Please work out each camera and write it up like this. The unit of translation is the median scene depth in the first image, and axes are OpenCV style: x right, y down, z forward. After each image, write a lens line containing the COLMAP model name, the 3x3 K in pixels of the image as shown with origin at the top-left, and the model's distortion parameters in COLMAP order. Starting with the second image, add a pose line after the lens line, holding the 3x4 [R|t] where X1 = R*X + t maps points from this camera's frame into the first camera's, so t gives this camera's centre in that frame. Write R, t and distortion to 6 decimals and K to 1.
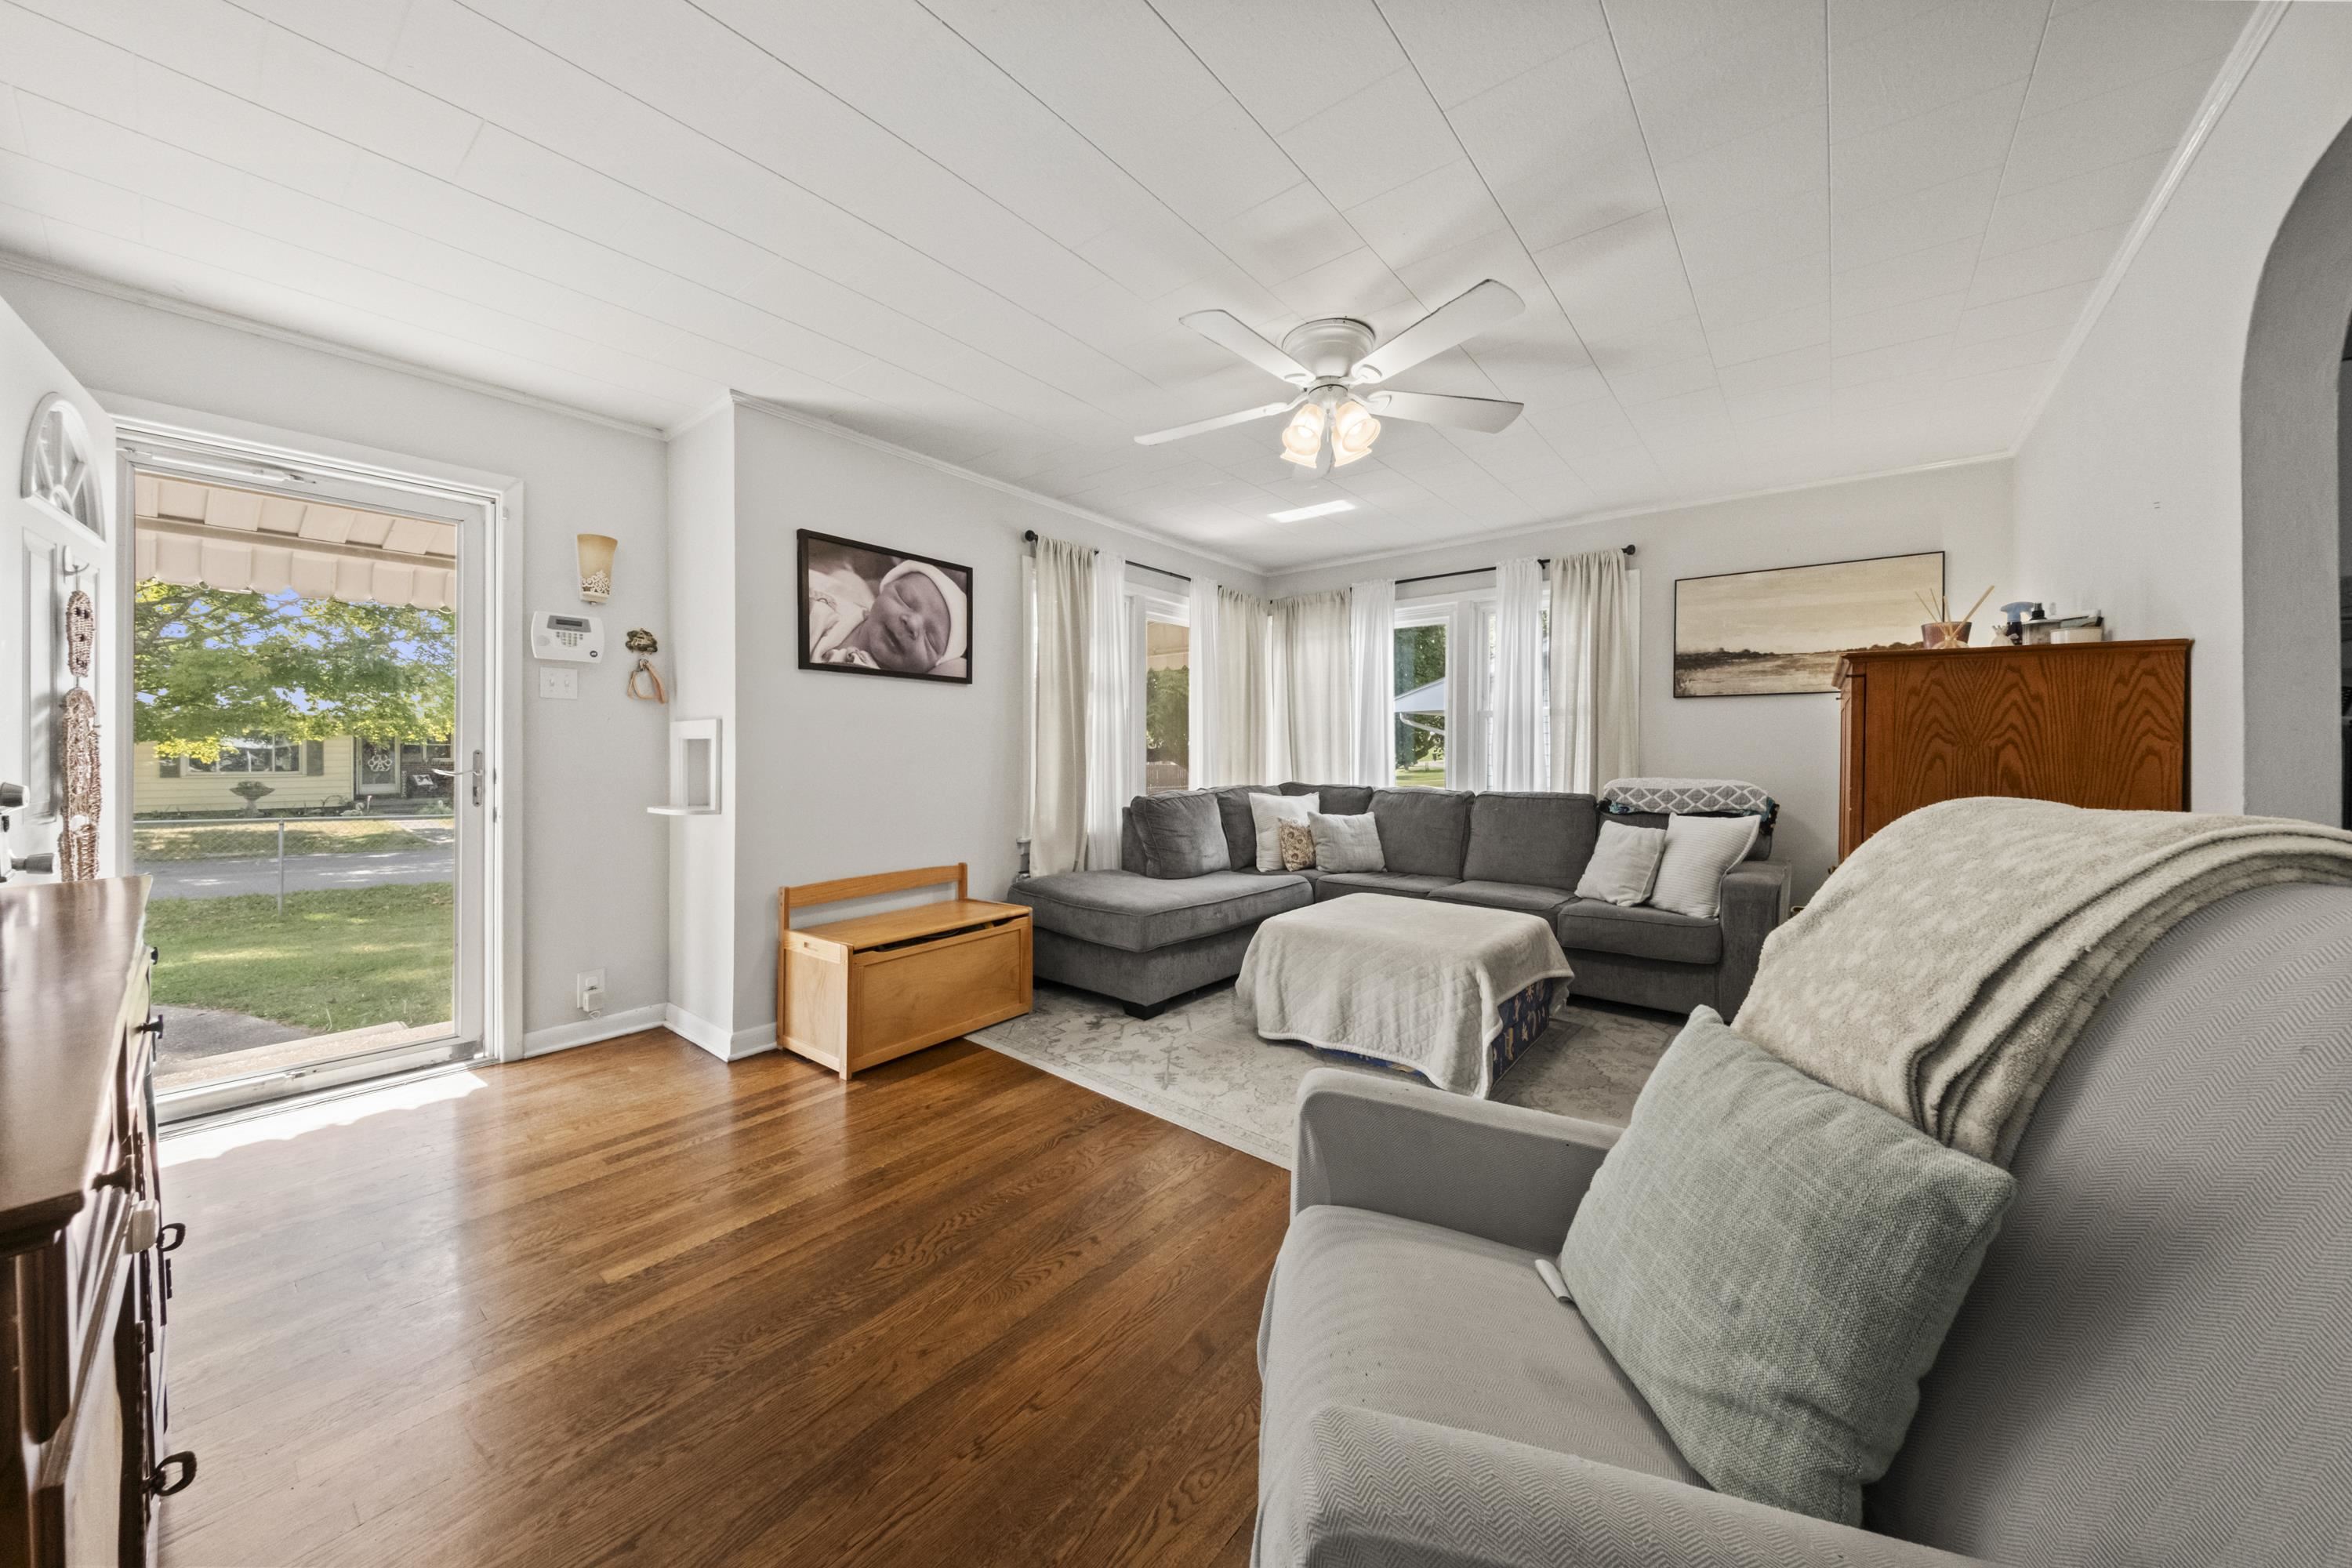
lens RADIAL K [[809.2, 0, 1165.8], [0, 809.2, 762.6], [0, 0, 1]] dist [0.053725, -0.025585]
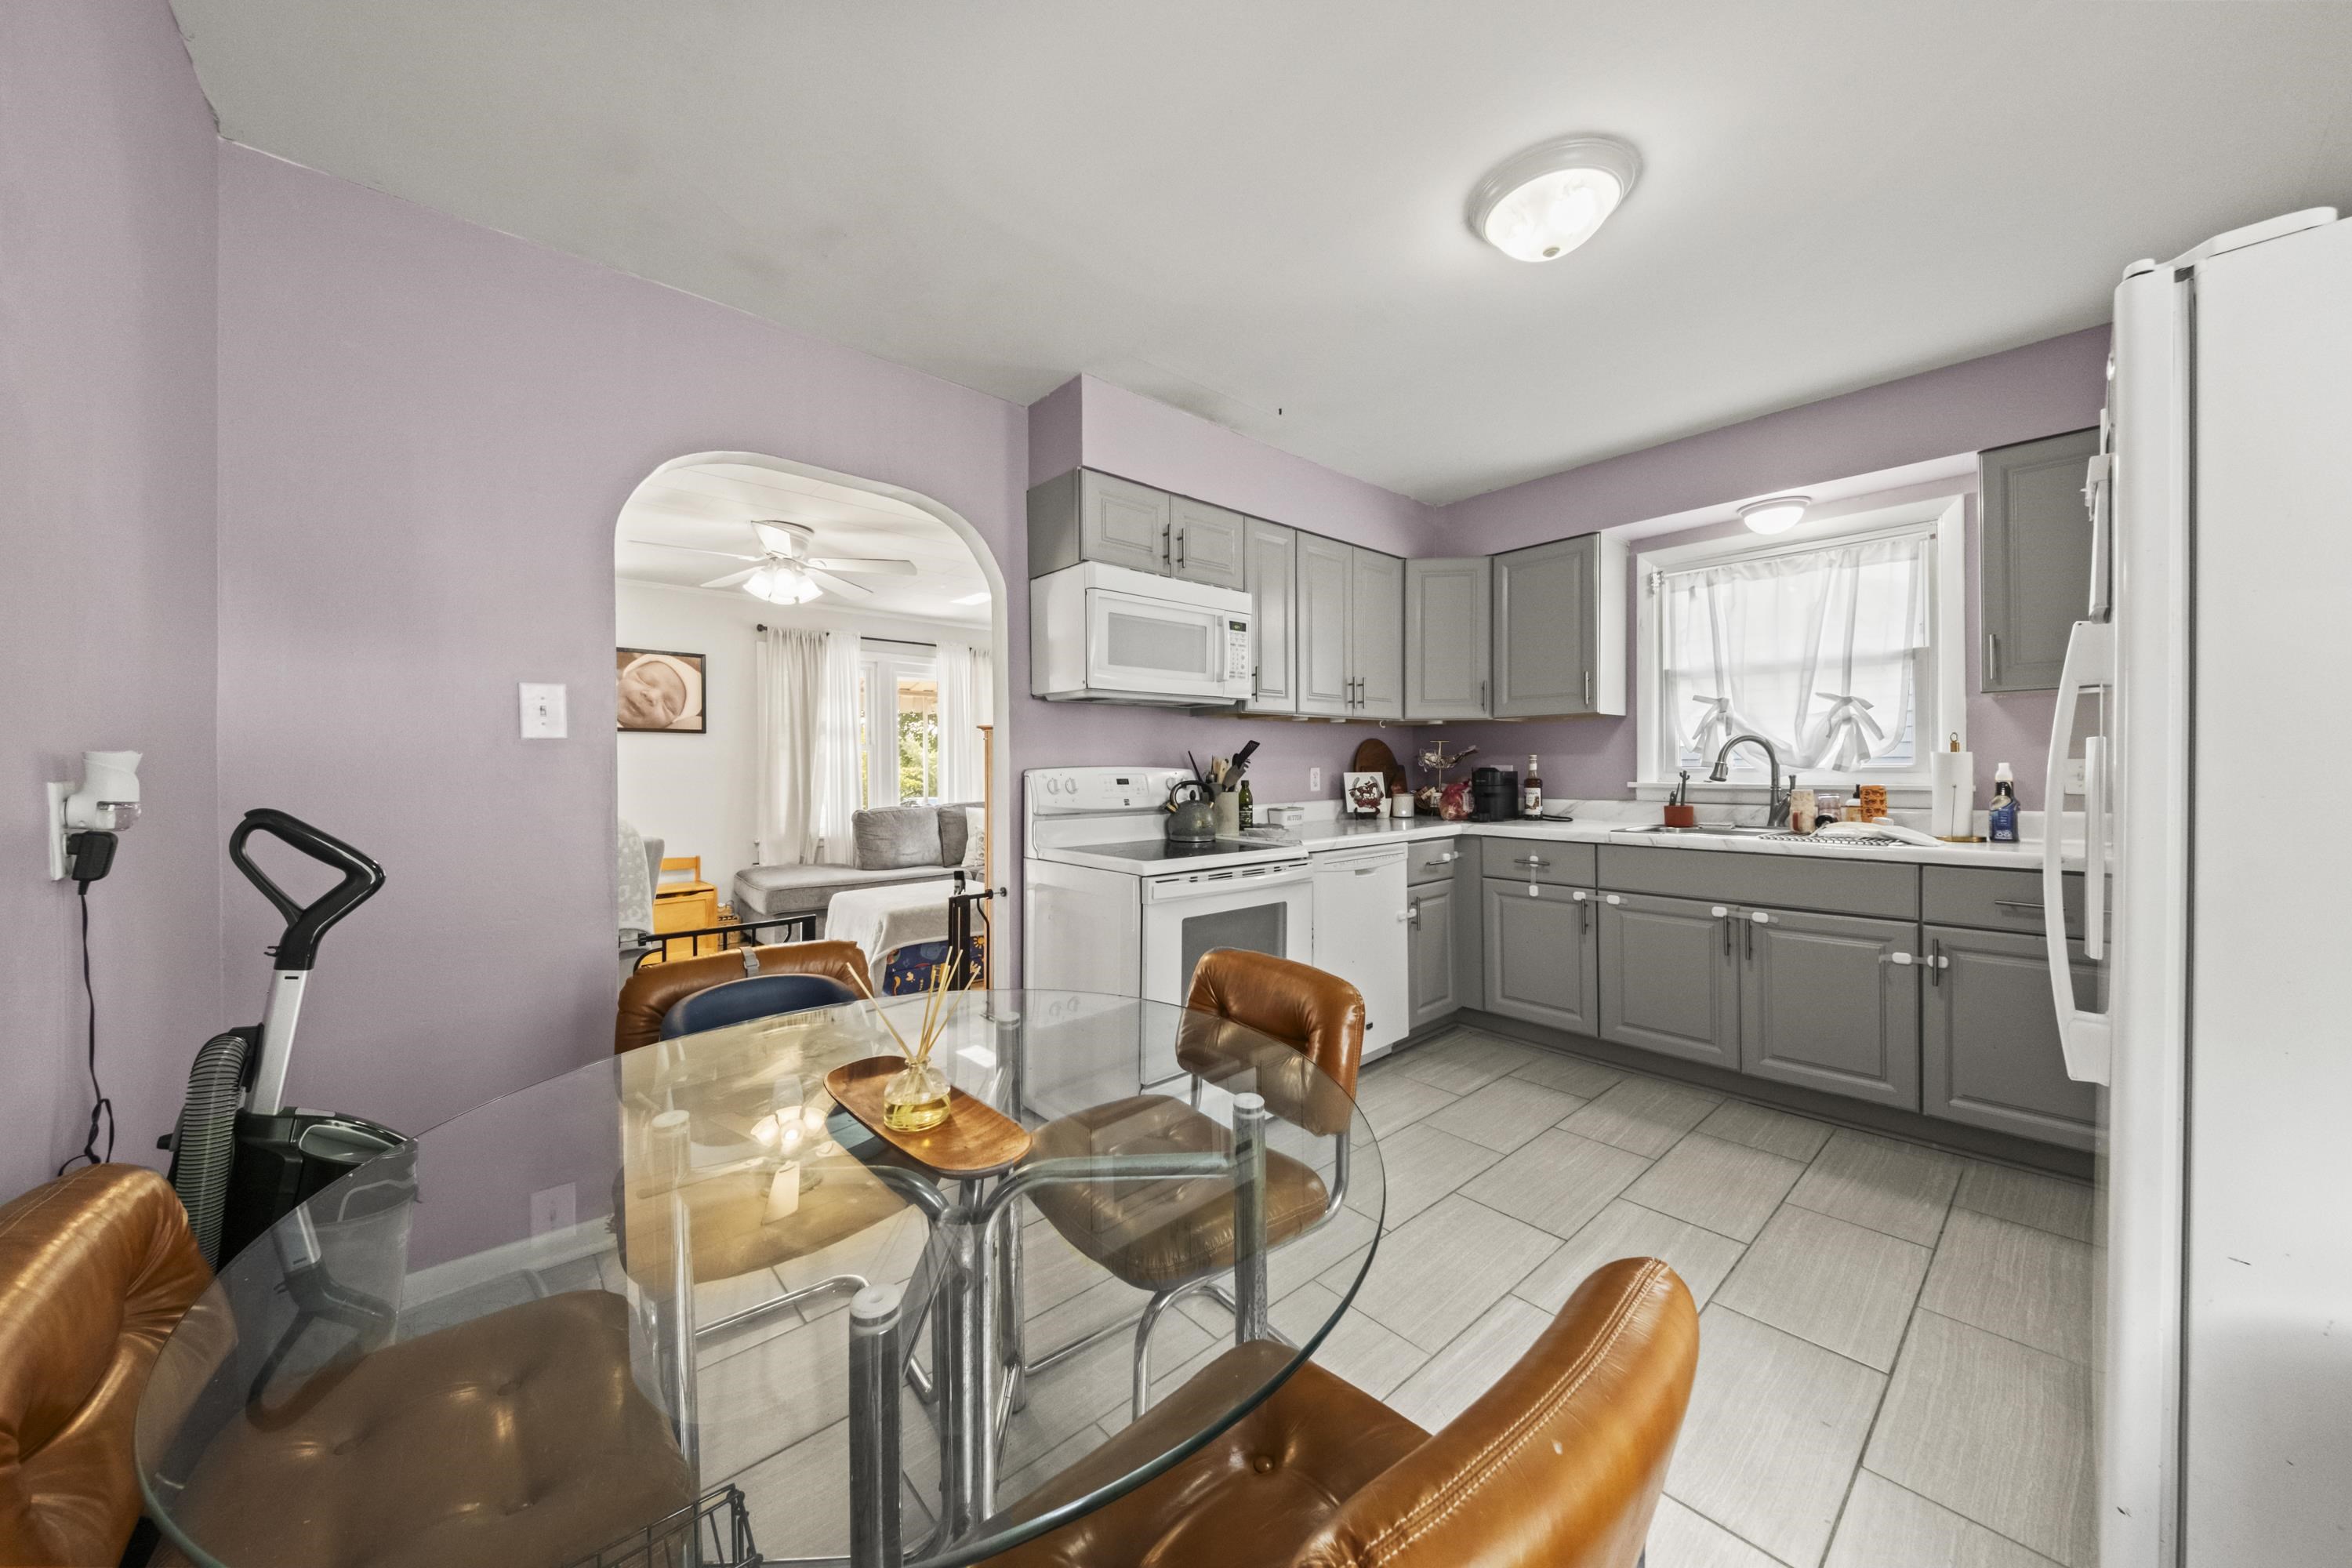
lens RADIAL K [[814.5, 0, 1171.3], [0, 814.5, 765.2], [0, 0, 1]] dist [0.056780, -0.026181]
pose [[0.983689, -0.008513, -0.179678, 0.888485], [0.006383, 0.999902, -0.012431, -0.016937], [0.179766, 0.011081, 0.983647, -0.328490]]
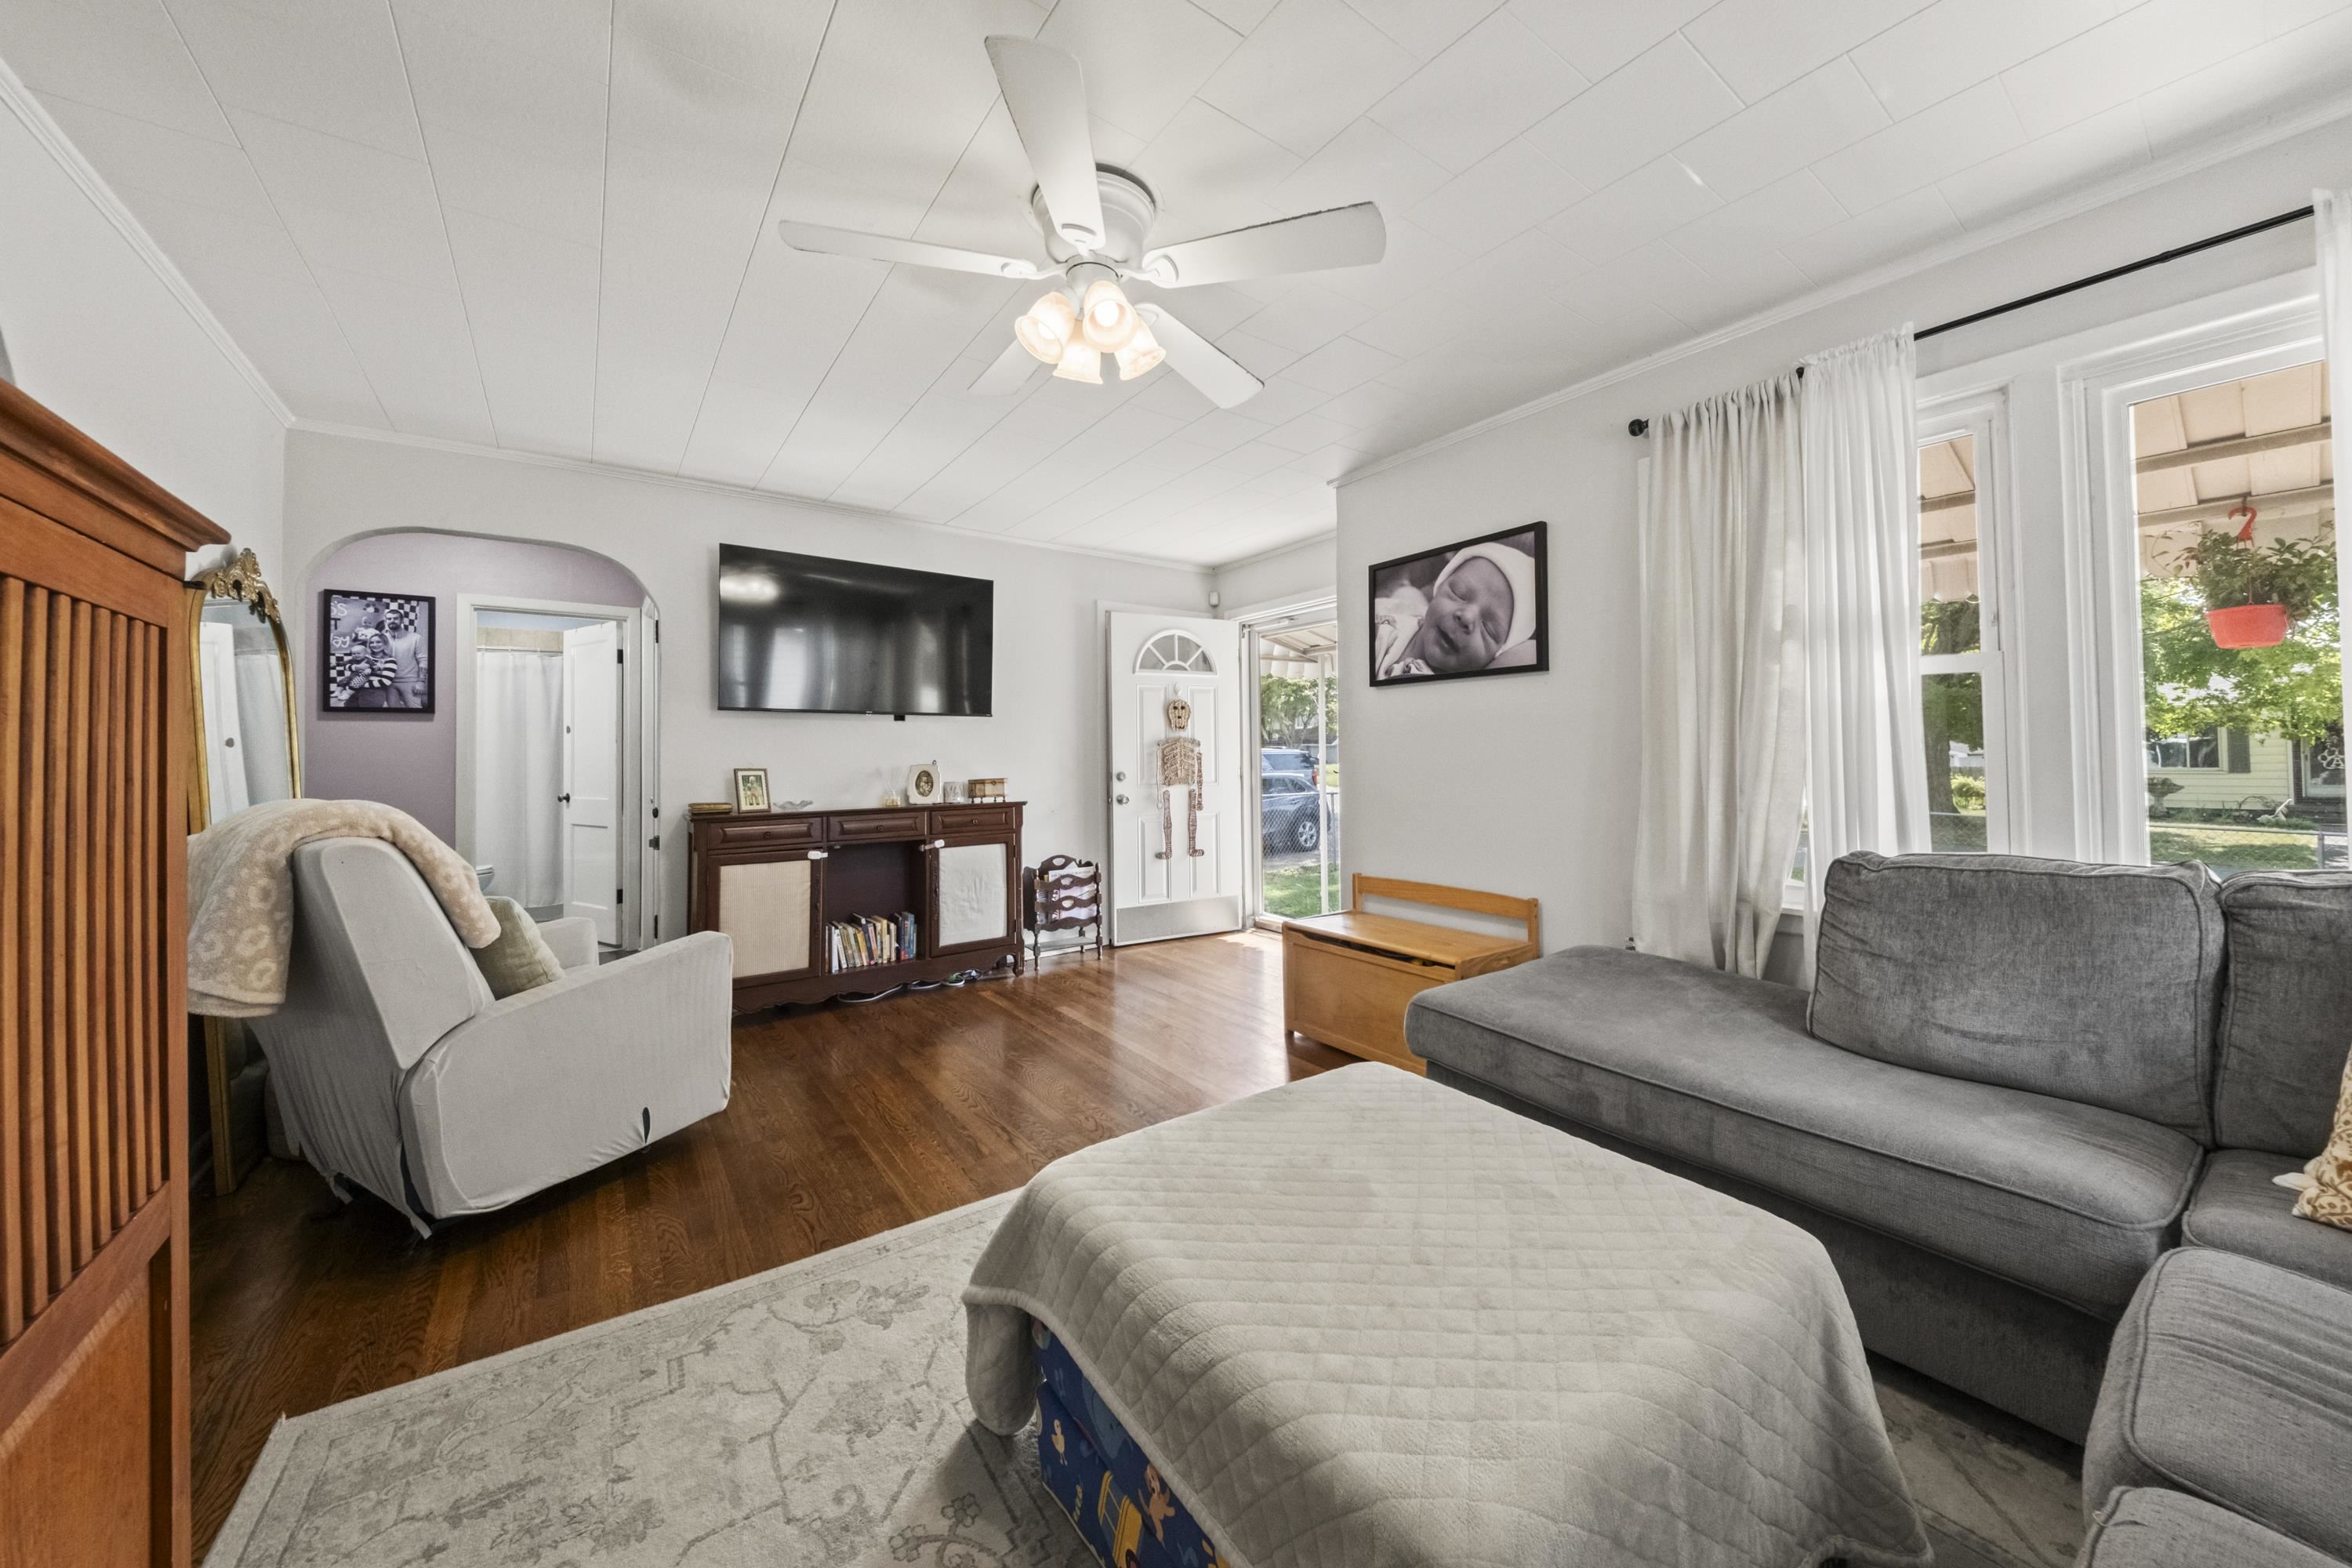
lens RADIAL K [[811.1, 0, 1172.4], [0, 811.1, 744.0], [0, 0, 1]] dist [0.053121, -0.025842]
pose [[-0.271247, -0.012662, -0.962426, 0.635118], [0.000050, 0.999913, -0.013170, -0.017225], [0.962510, -0.003621, -0.271223, 0.907987]]
